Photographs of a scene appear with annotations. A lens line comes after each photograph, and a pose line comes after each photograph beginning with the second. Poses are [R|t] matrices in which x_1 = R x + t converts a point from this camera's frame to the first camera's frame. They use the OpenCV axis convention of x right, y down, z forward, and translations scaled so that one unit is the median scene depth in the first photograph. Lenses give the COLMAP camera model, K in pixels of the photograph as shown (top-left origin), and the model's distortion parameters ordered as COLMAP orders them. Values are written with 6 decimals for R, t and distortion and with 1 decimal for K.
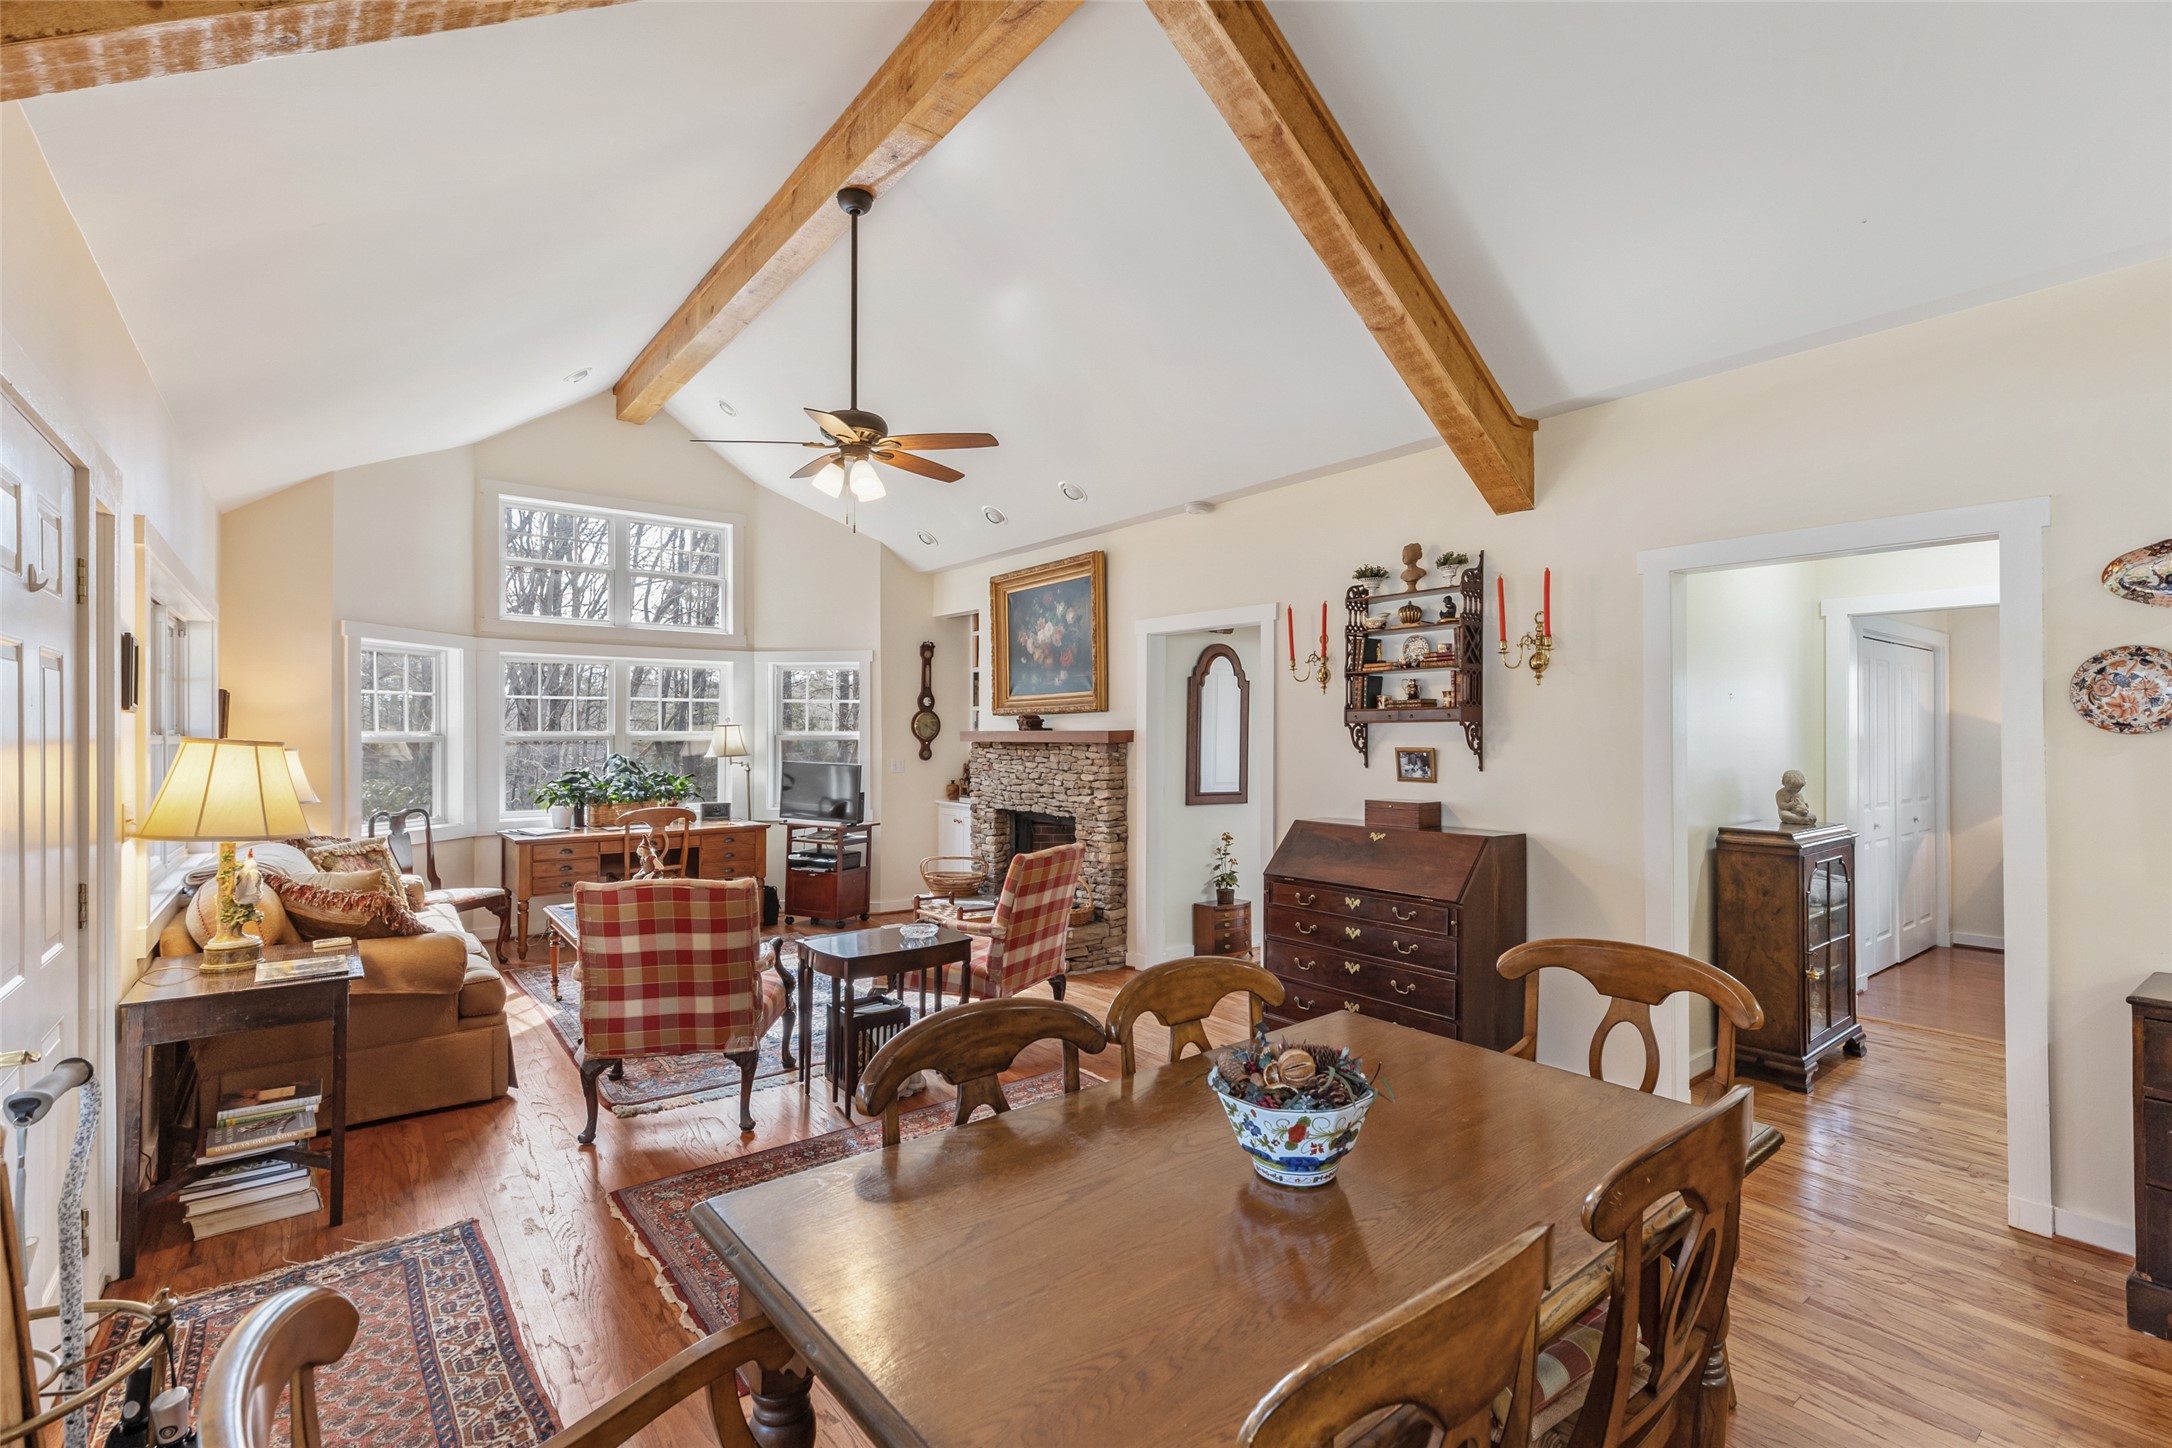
lens RADIAL K [[976.3, 0, 1096.1], [0, 976.3, 717.2], [0, 0, 1]] dist [0.003898, -0.000211]
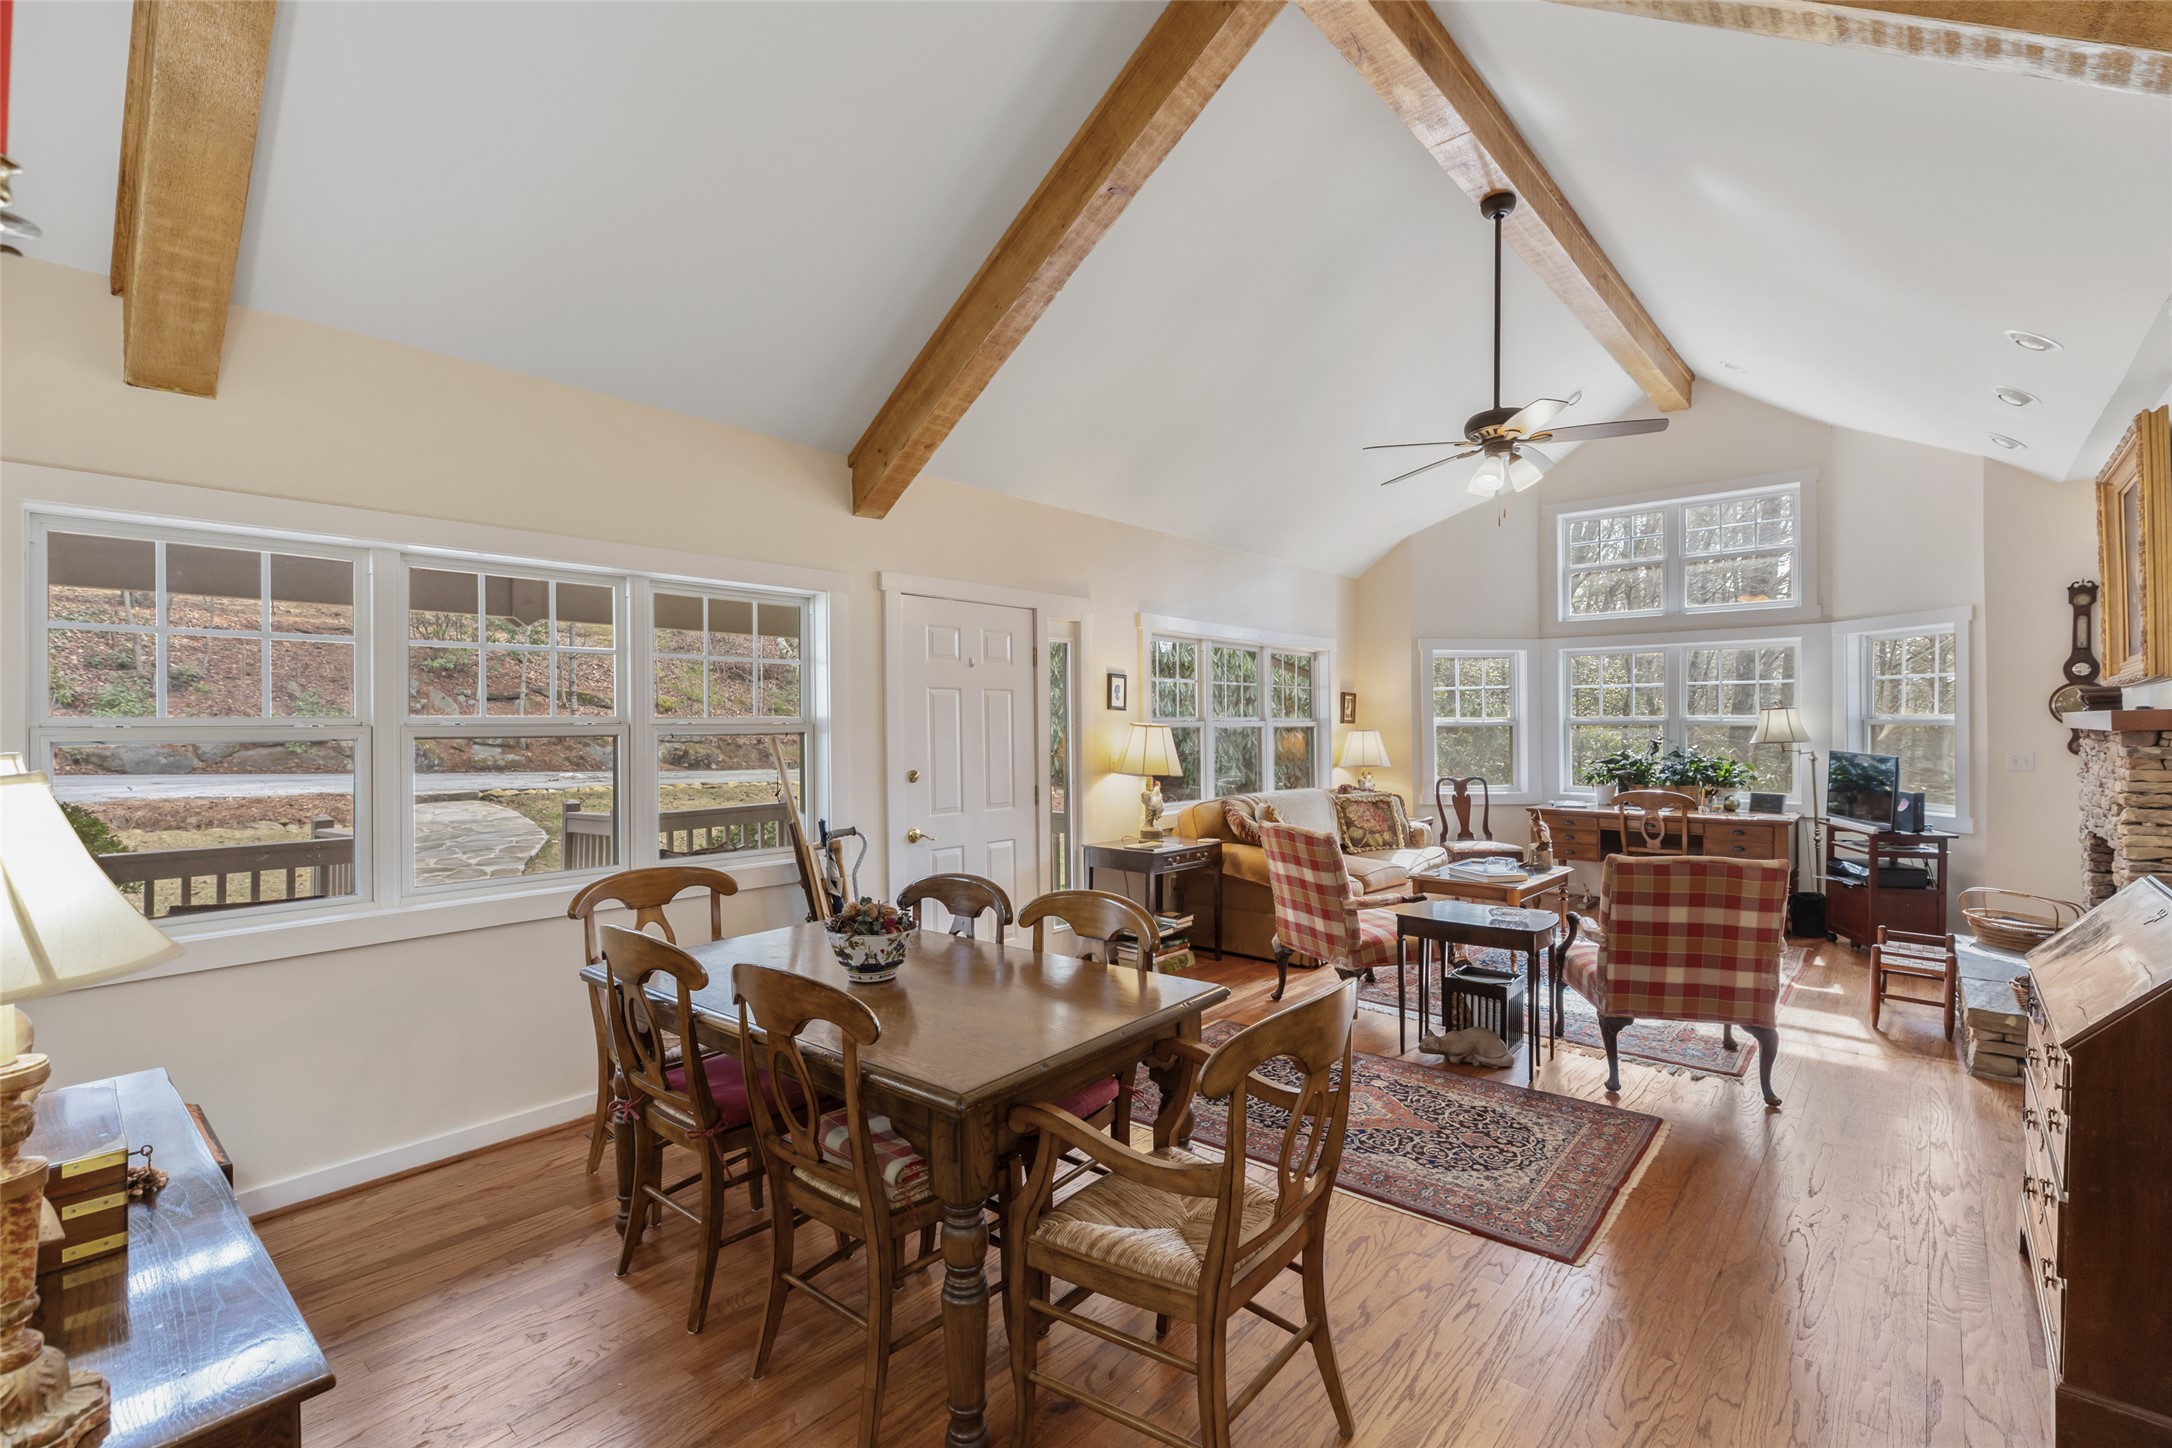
lens RADIAL K [[976.3, 0, 1084.4], [0, 976.3, 730.0], [0, 0, 1]] dist [0.003898, -0.000211]
pose [[0.189485, 0.005617, -0.981868, 0.450995], [0.019457, 0.999766, 0.009475, 0.008026], [0.981691, -0.020900, 0.189331, 0.230696]]
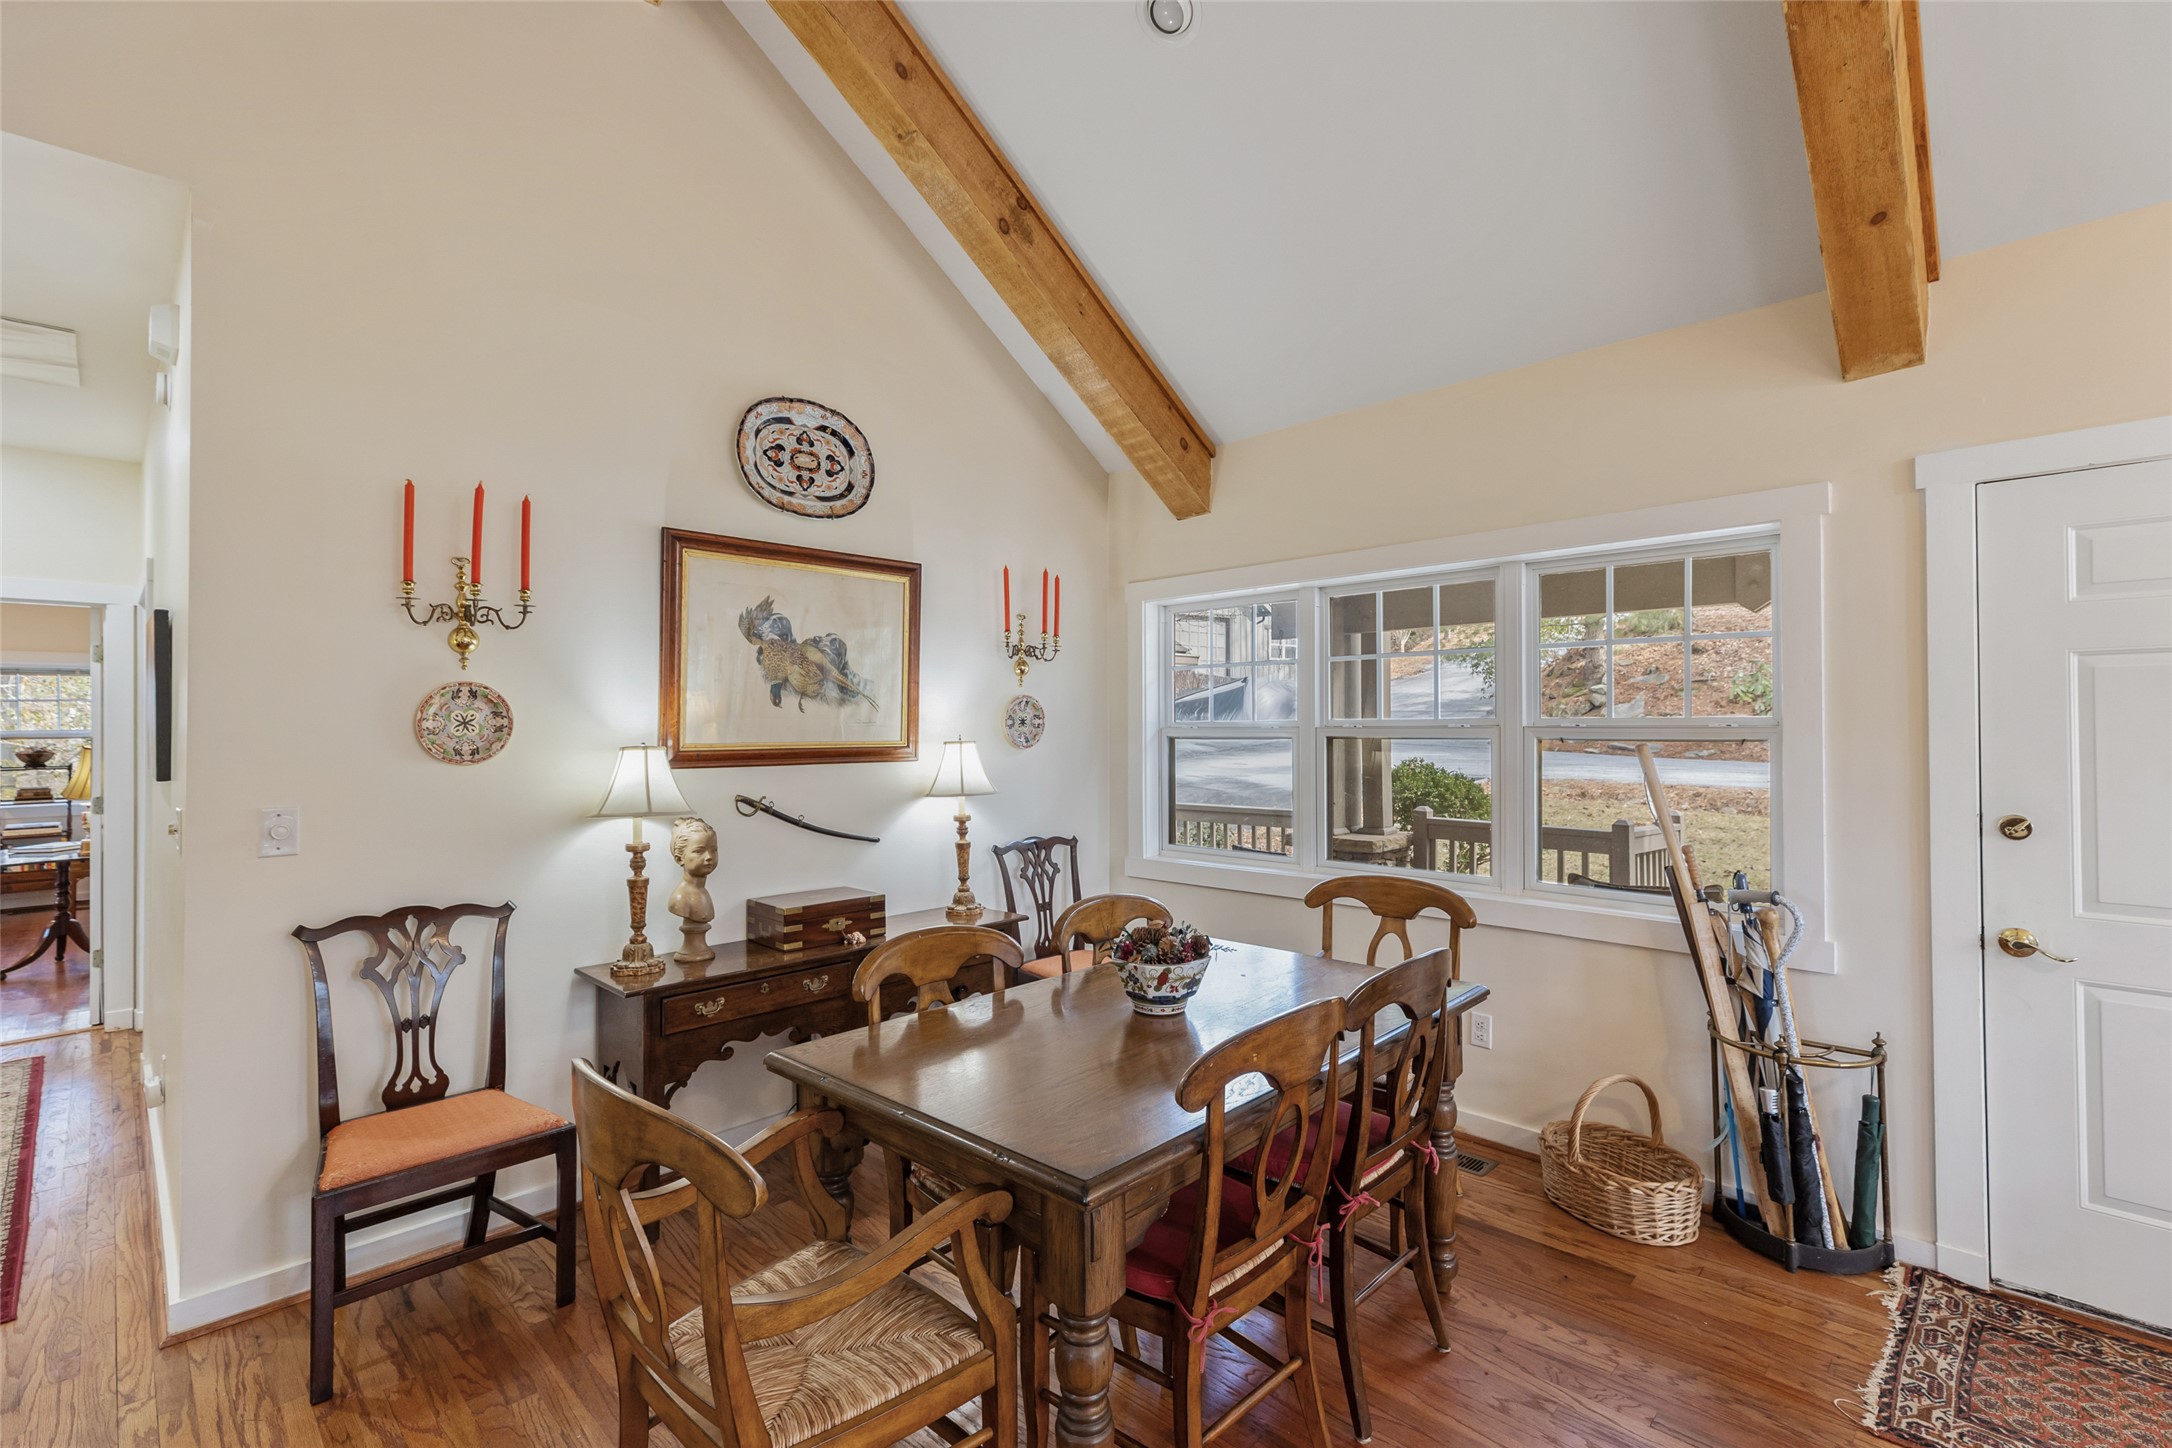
lens RADIAL K [[976.3, 0, 1087.1], [0, 976.3, 722.0], [0, 0, 1]] dist [0.003898, -0.000211]
pose [[-0.992793, 0.001862, -0.119831, 0.118277], [0.004421, 0.999768, -0.021089, 0.012544], [0.119764, -0.021467, -0.992570, 0.573739]]
